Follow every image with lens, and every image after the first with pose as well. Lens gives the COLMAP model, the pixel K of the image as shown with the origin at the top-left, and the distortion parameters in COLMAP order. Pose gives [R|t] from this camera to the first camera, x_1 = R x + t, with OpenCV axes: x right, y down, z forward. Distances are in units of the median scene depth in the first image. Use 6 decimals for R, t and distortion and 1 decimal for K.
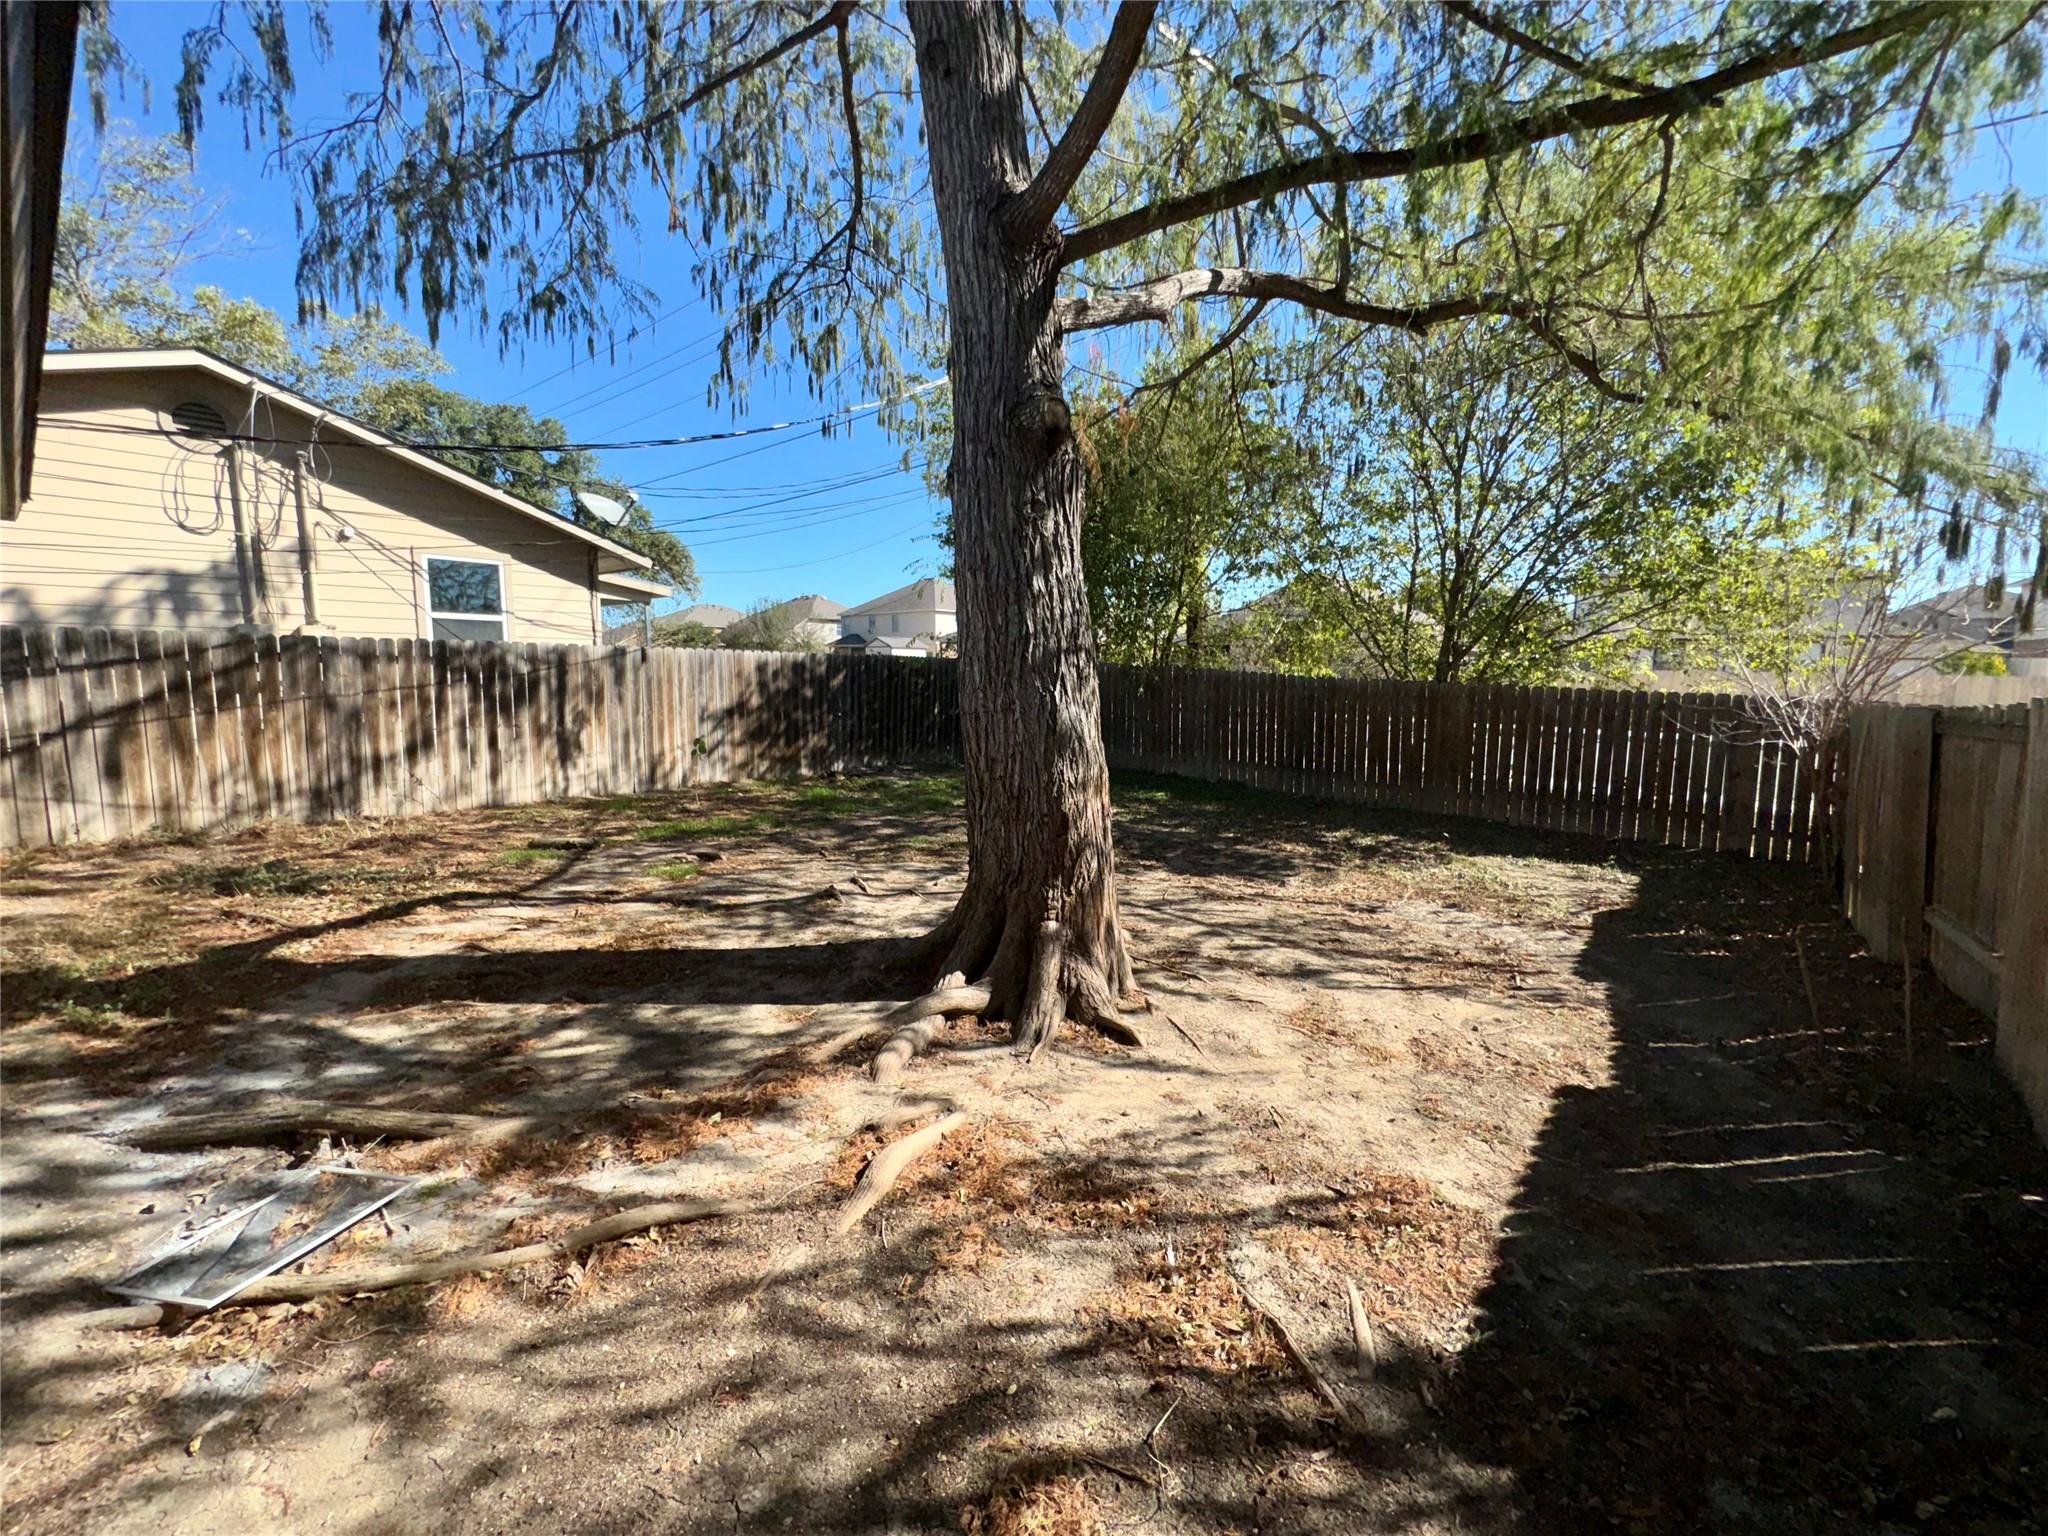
lens RADIAL K [[819.1, 0, 1021.3], [0, 819.1, 768.2], [0, 0, 1]] dist [-0.002173, 0.000890]
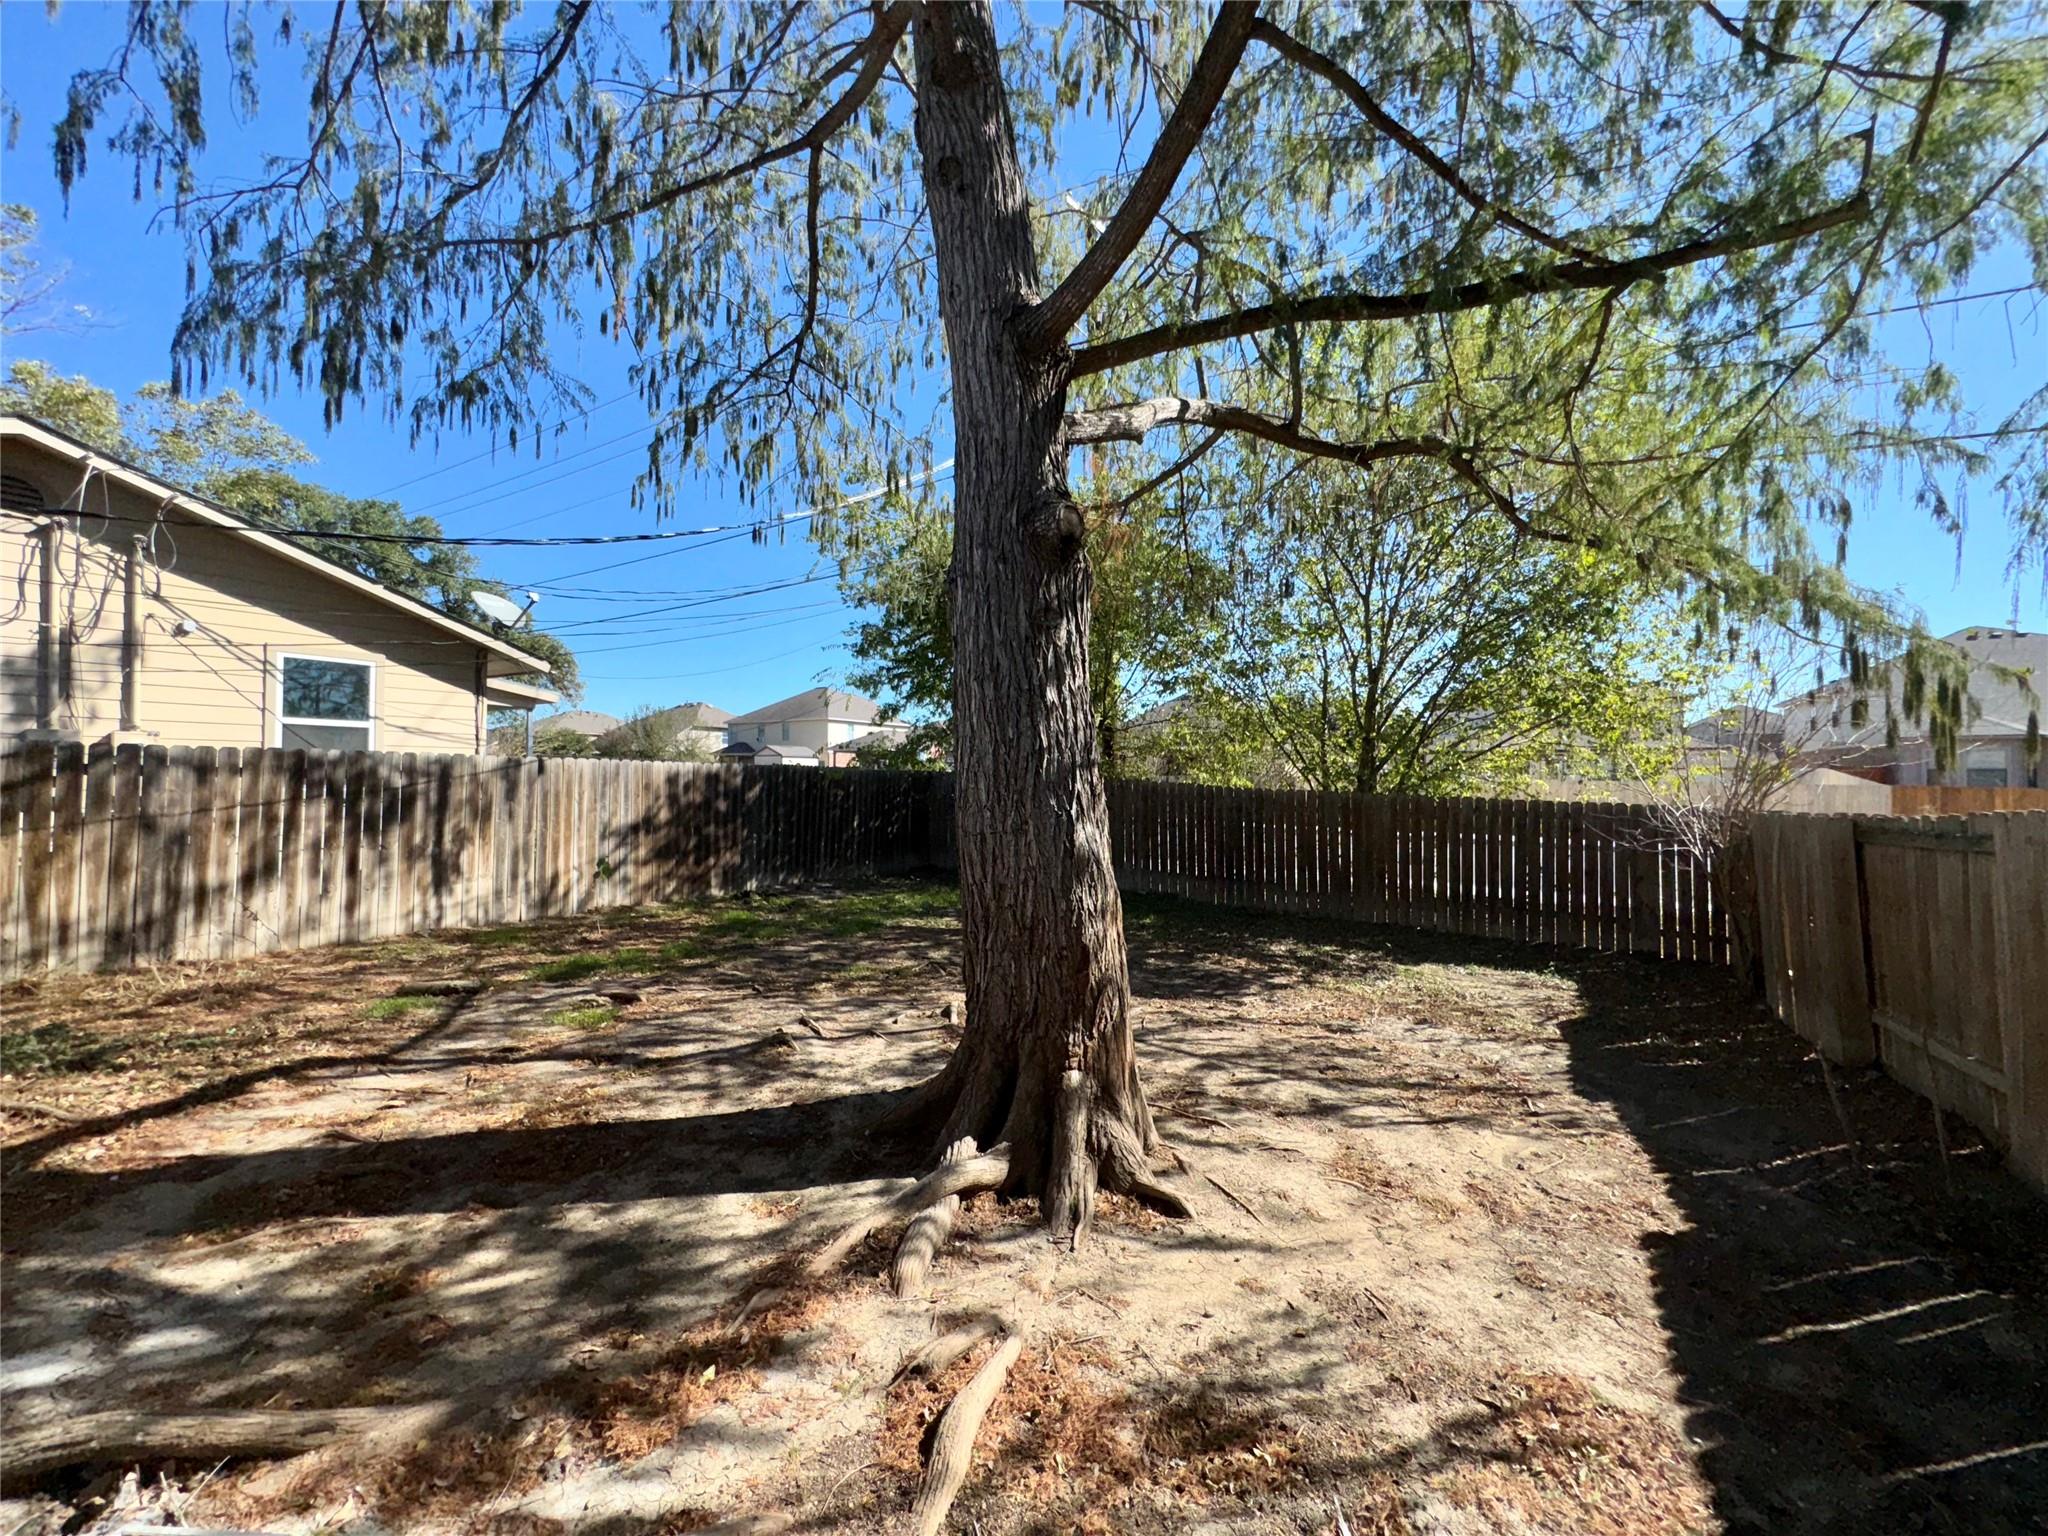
lens RADIAL K [[819.1, 0, 1021.3], [0, 819.1, 768.2], [0, 0, 1]] dist [-0.002173, 0.000890]
pose [[0.990711, 0.000553, 0.135985, -0.102827], [0.017300, 0.991353, -0.130074, -0.016260], [-0.134881, 0.131219, 0.982135, 0.073787]]
